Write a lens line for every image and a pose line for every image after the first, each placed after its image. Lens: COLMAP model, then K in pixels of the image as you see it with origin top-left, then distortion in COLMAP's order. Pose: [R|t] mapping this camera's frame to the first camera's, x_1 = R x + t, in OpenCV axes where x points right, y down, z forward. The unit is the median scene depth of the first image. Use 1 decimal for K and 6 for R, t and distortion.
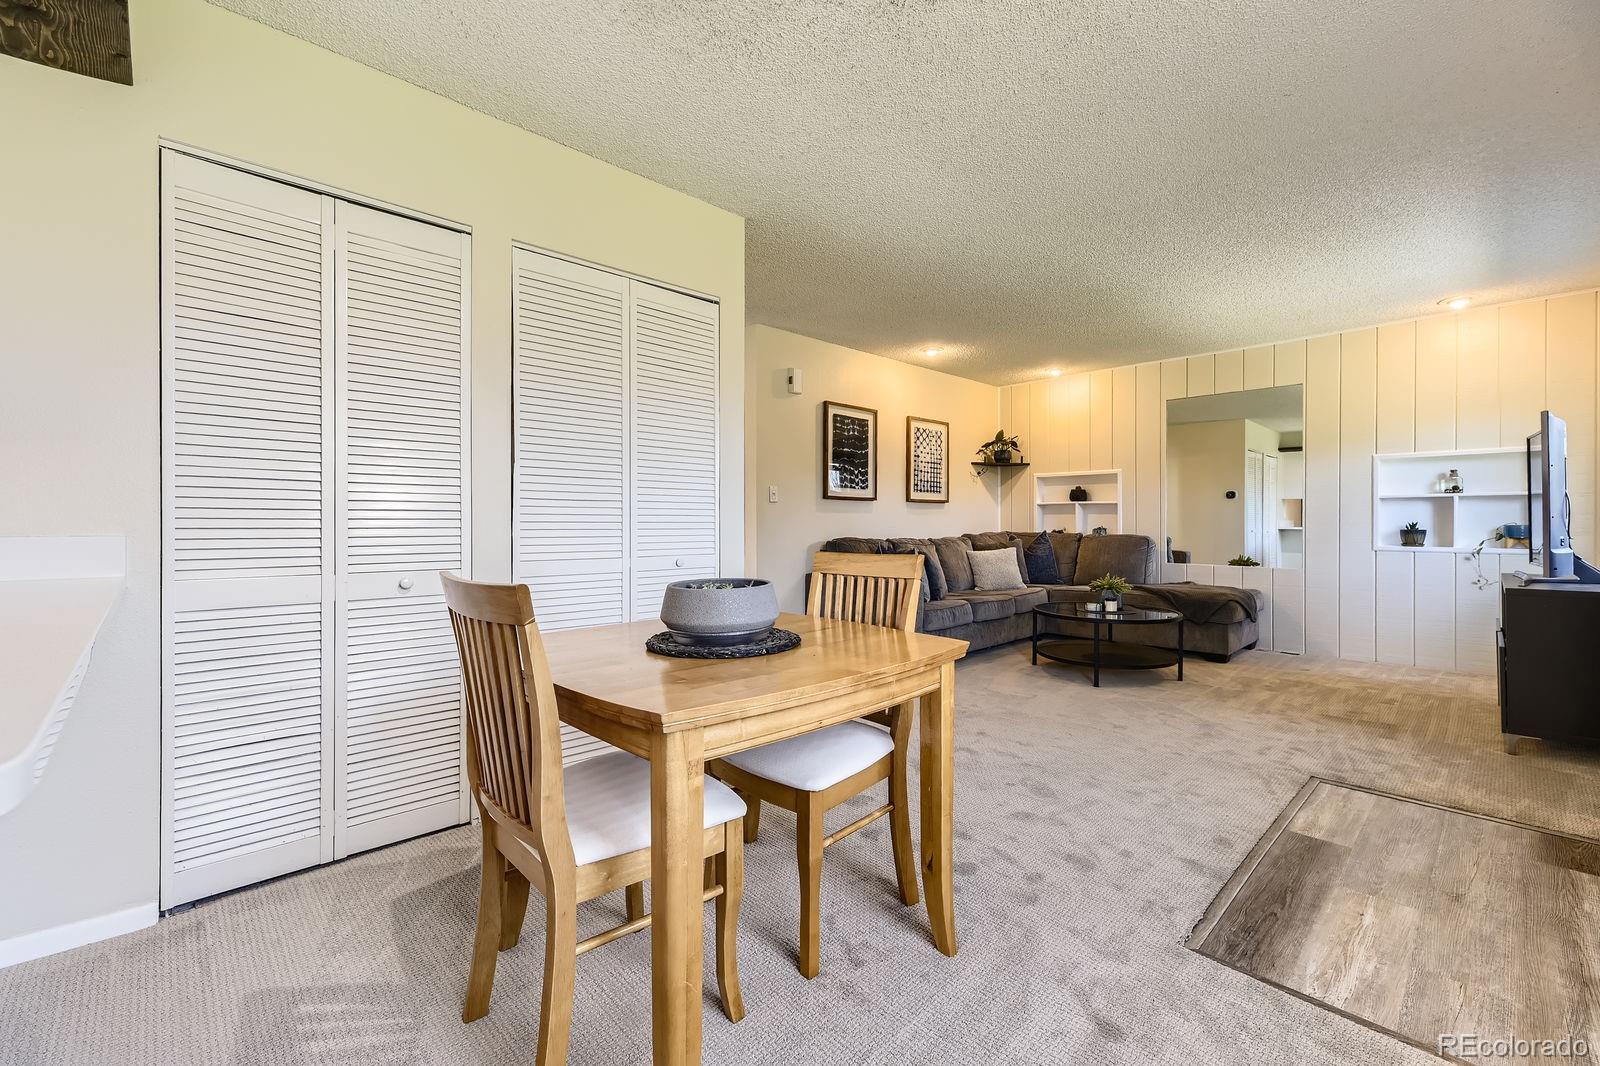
lens RADIAL K [[656.1, 0, 805.4], [0, 656.1, 521.9], [0, 0, 1]] dist [0.014749, -0.001311]
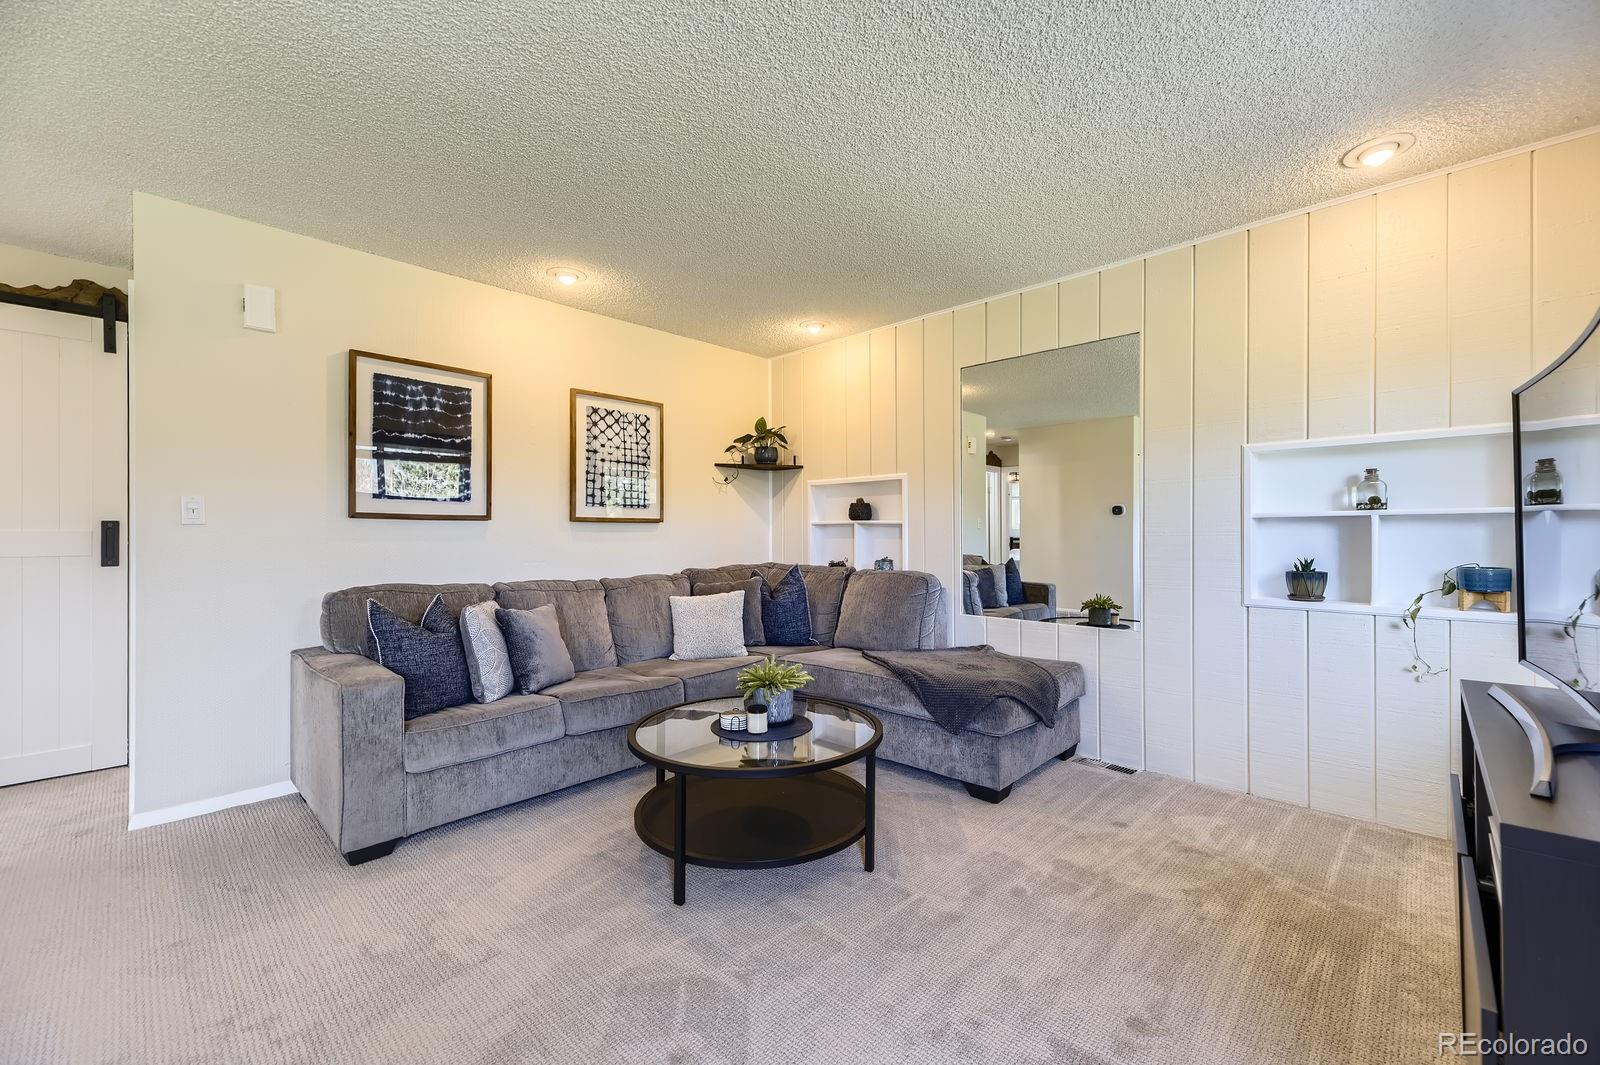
lens RADIAL K [[656.1, 0, 797.2], [0, 656.1, 534.6], [0, 0, 1]] dist [0.014749, -0.001311]
pose [[0.999041, -0.001150, 0.043764, 0.382023], [0.001238, 0.999997, -0.001989, -0.017665], [-0.043761, 0.002041, 0.999040, 0.377885]]
